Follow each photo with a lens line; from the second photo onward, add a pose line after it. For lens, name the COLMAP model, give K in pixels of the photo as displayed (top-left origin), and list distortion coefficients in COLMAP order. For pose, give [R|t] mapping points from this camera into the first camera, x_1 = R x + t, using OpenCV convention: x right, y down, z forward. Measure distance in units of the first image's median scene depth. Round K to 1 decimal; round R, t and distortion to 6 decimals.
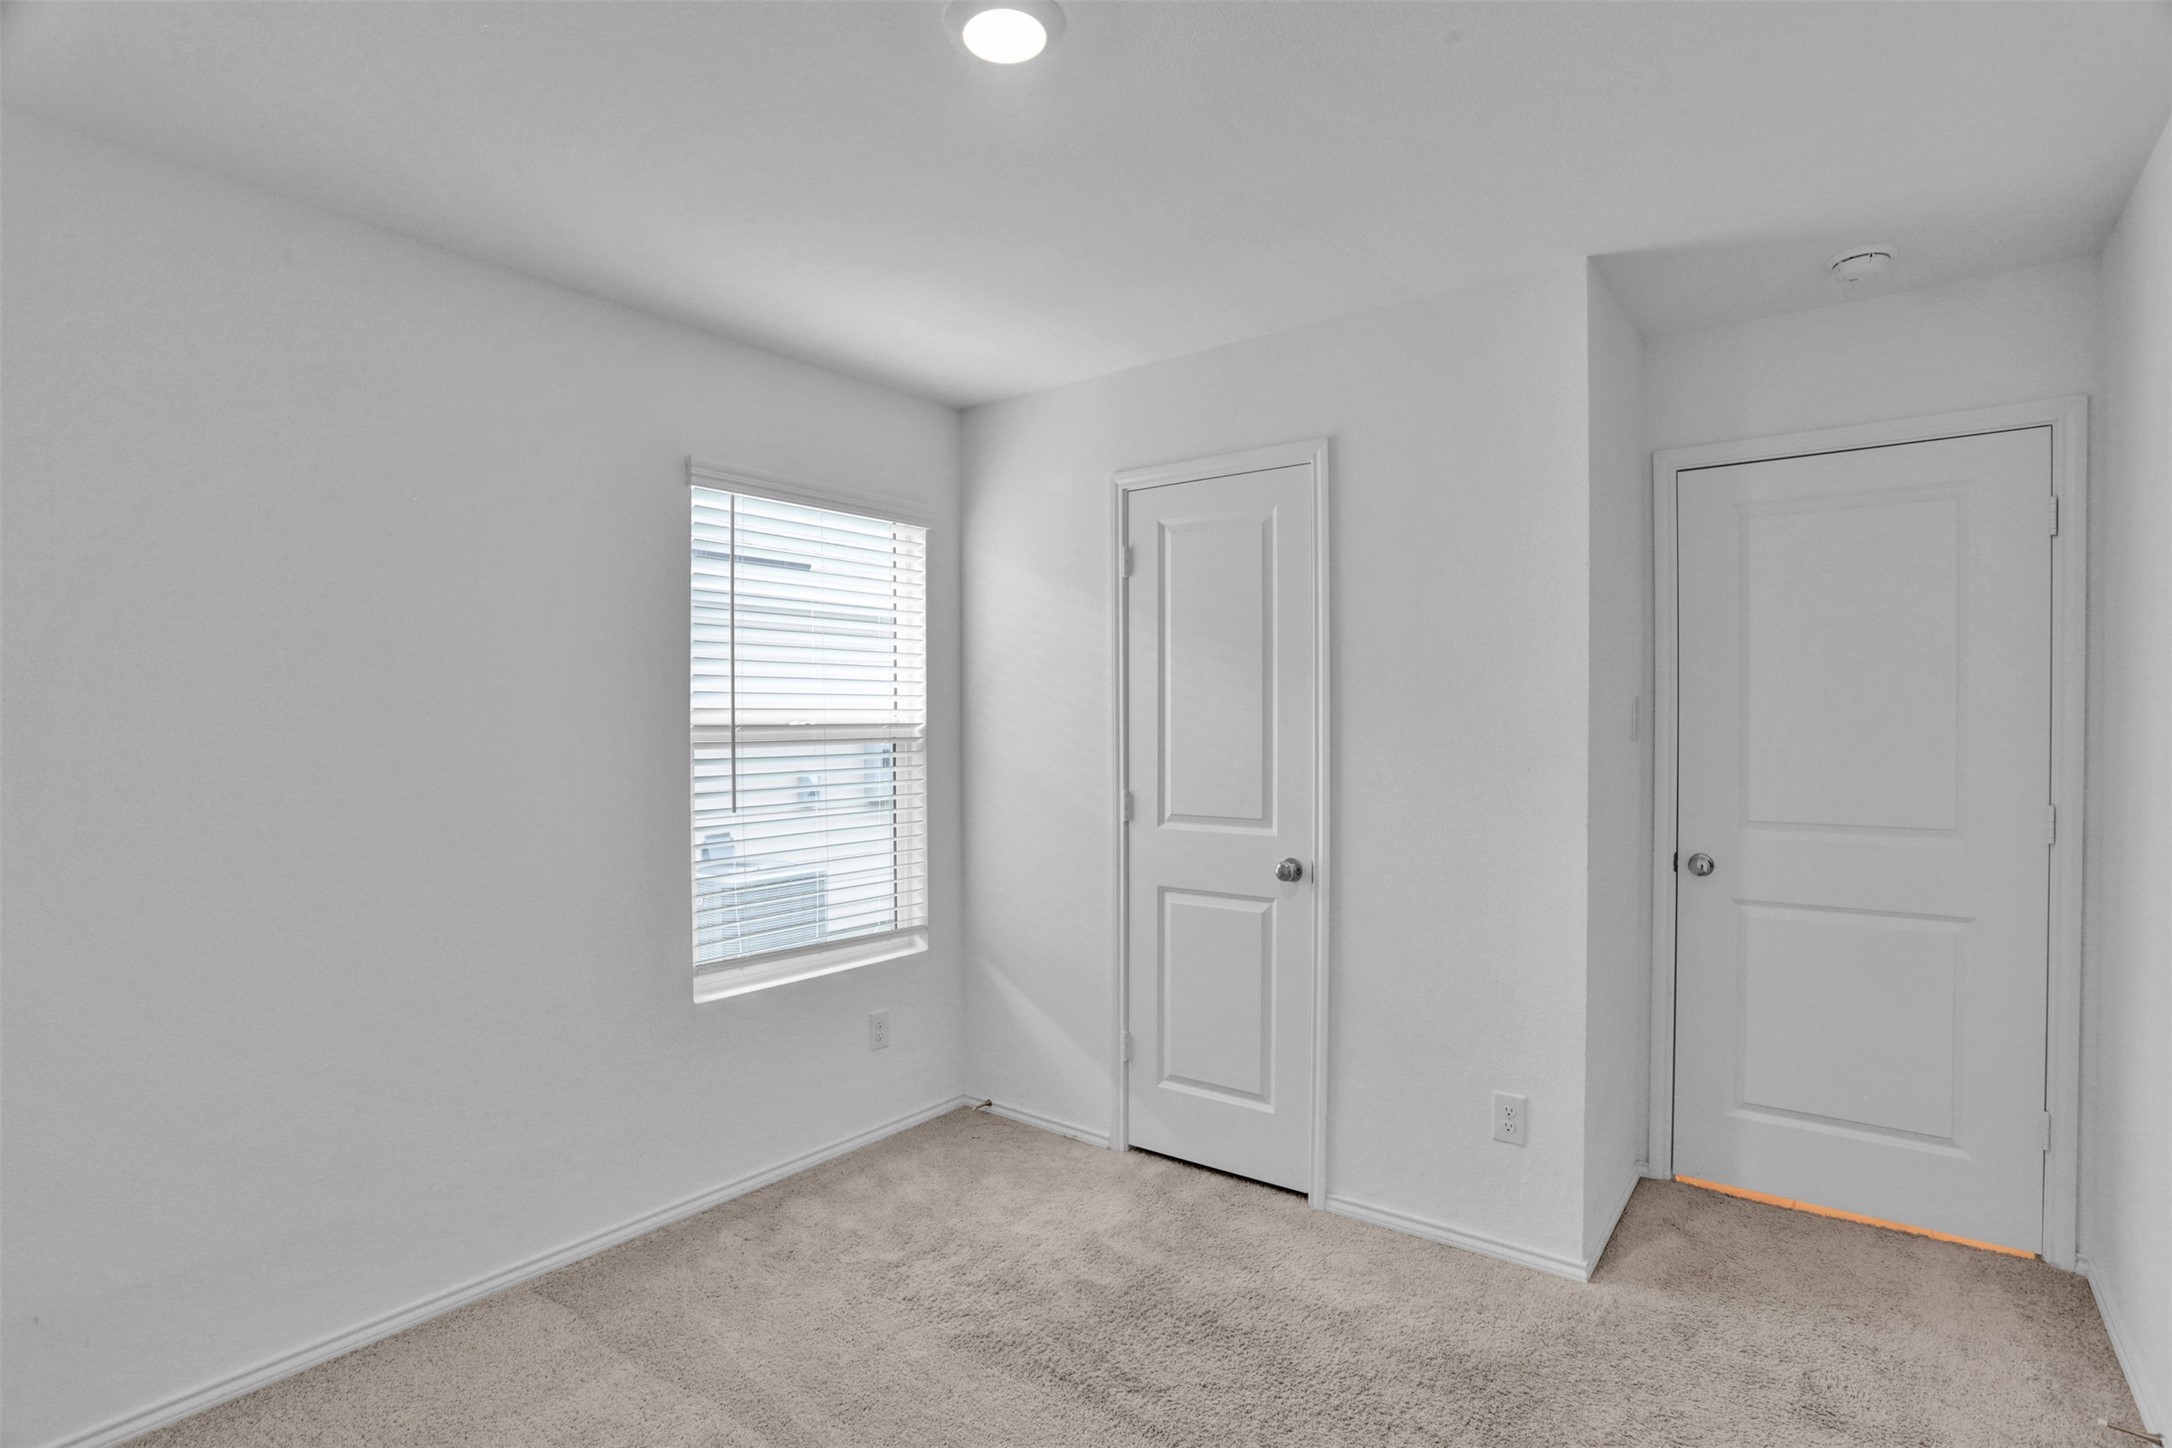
lens RADIAL K [[1068.6, 0, 1102.2], [0, 1068.6, 742.2], [0, 0, 1]] dist [-0.070734, 0.026489]
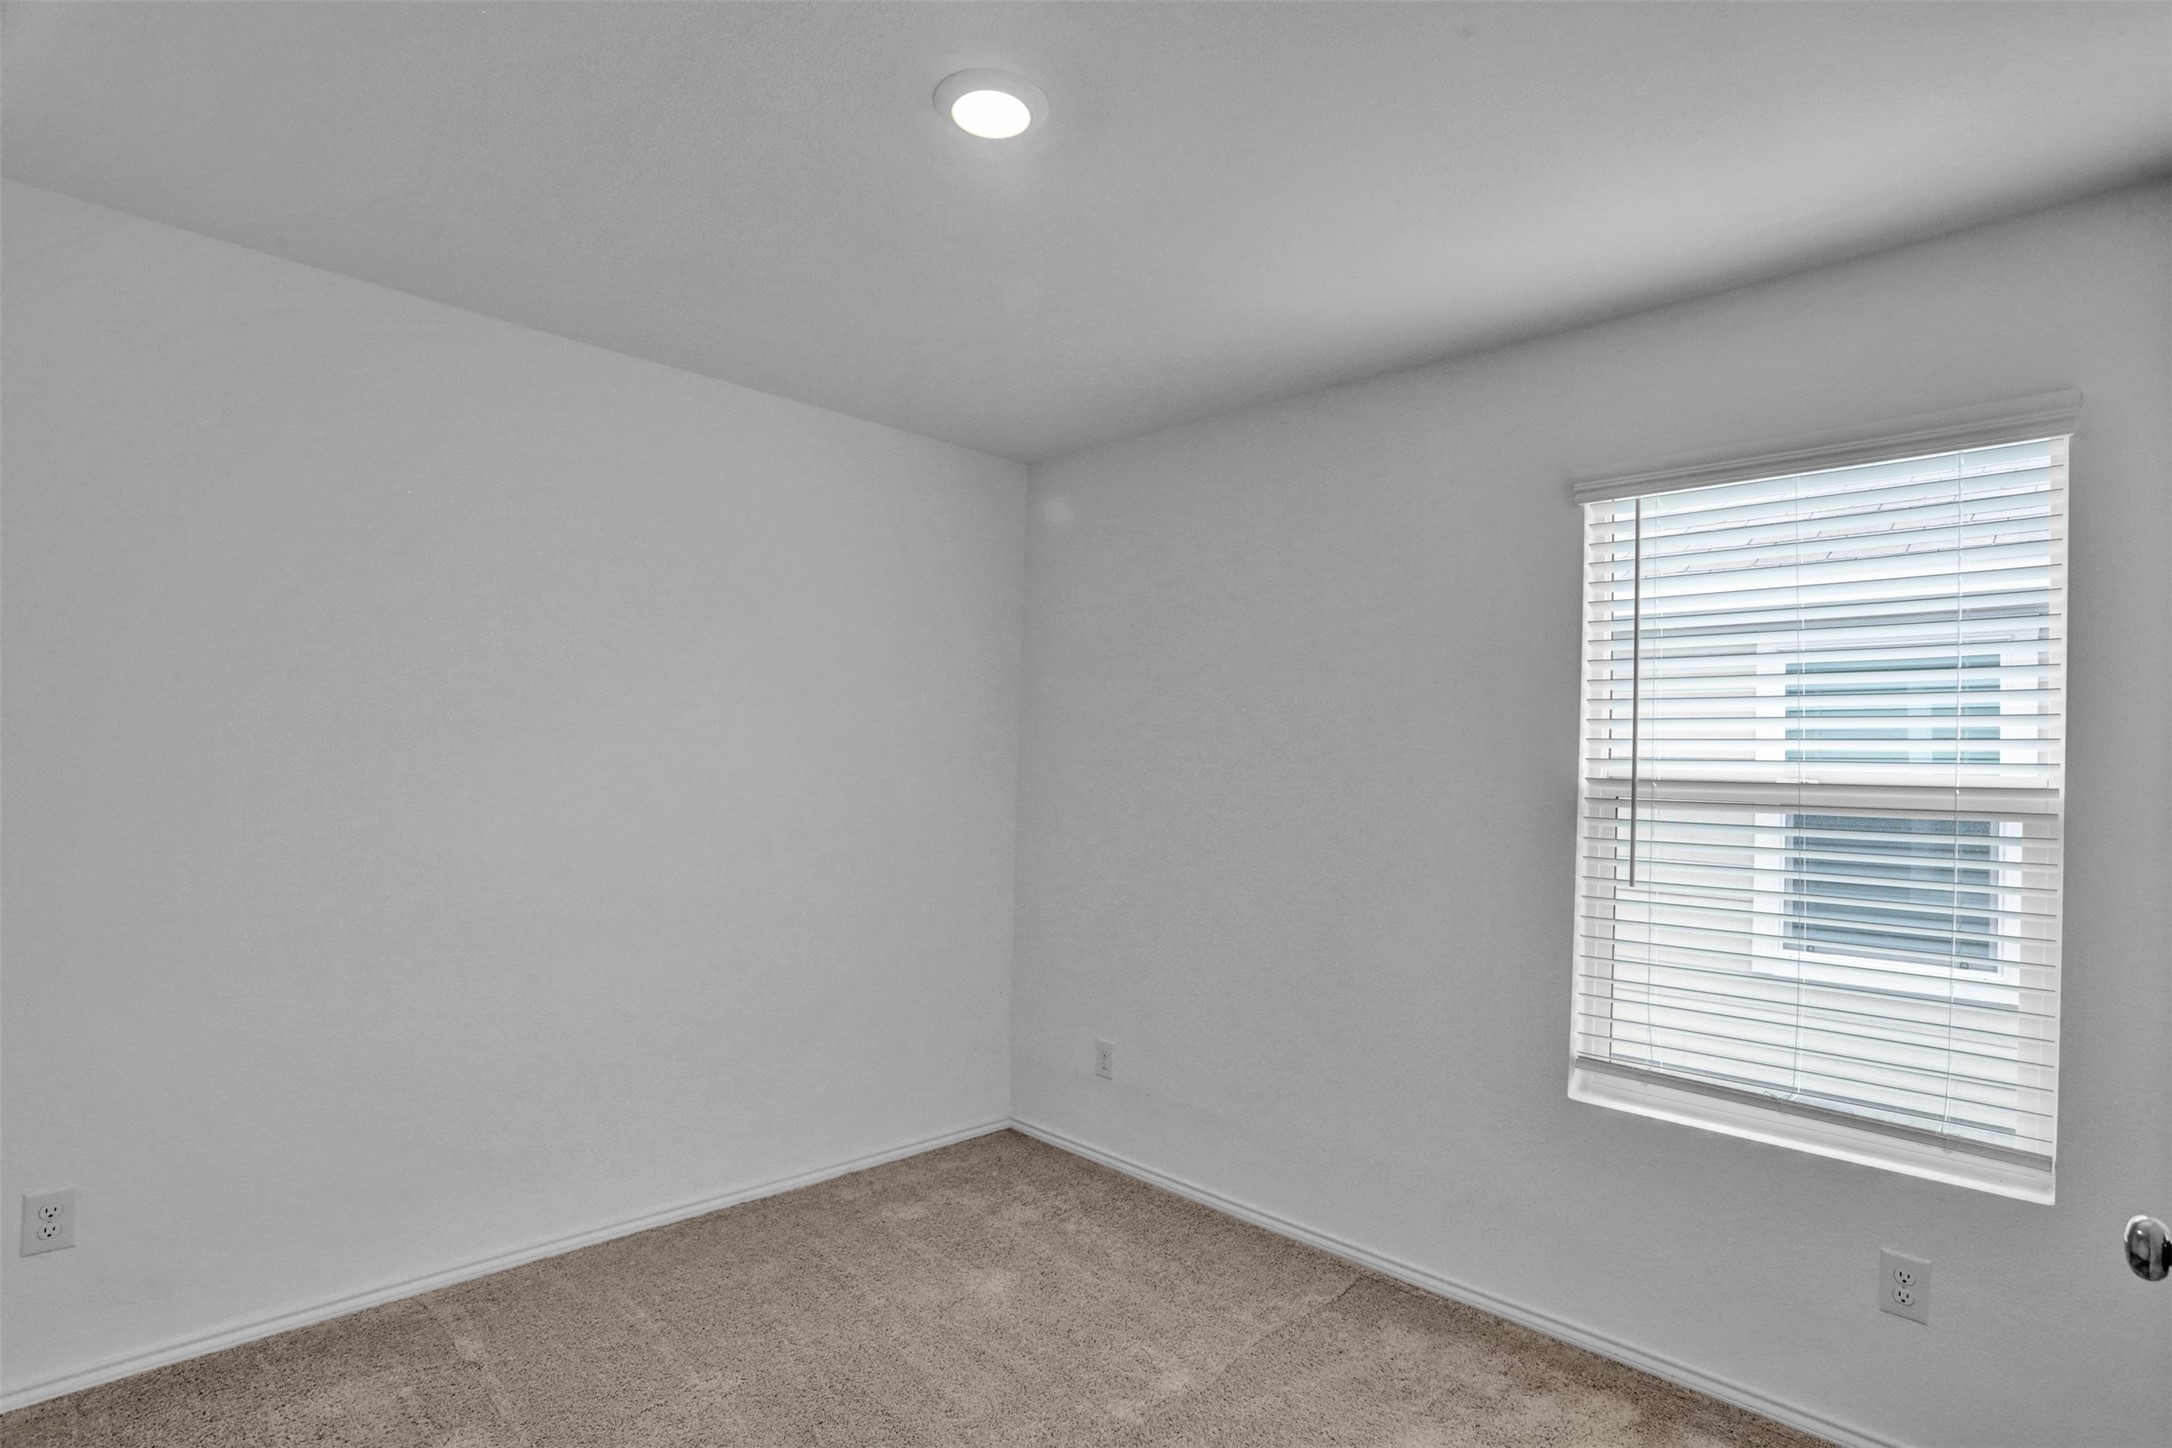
lens RADIAL K [[1068.6, 0, 1102.2], [0, 1068.6, 742.2], [0, 0, 1]] dist [-0.070734, 0.026489]
pose [[-0.127896, -0.018612, -0.991613, 0.506359], [-0.045832, 0.998867, -0.012837, -0.015213], [0.990728, 0.043805, -0.128604, 0.696483]]
